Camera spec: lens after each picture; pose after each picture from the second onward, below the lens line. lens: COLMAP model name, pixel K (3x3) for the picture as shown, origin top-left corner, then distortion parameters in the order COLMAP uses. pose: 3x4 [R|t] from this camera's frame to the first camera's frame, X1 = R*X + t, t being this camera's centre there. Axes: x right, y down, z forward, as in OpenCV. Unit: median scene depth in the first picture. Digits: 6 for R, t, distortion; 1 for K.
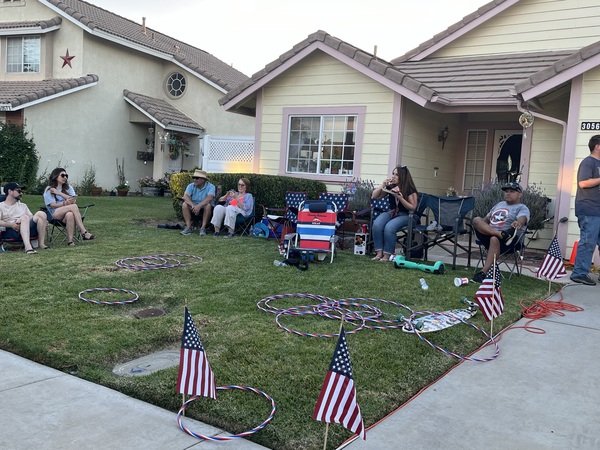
lens RADIAL K [[597.3, 0, 300.0], [0, 597.3, 225.0], [0, 0, 1]] dist [0.023410, -0.001006]
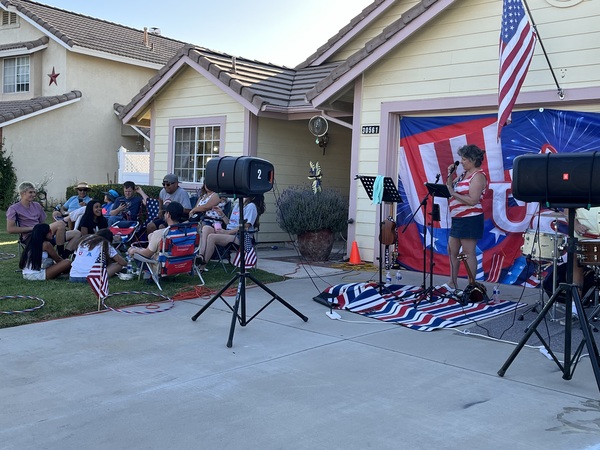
lens RADIAL K [[708.9, 0, 300.0], [0, 708.9, 225.0], [0, 0, 1]] dist [0.135586, -0.421097]
pose [[0.980370, -0.015287, -0.196572, 0.403248], [0.009031, 0.999425, -0.032678, 0.025396], [0.196959, 0.030262, 0.979945, -0.145556]]
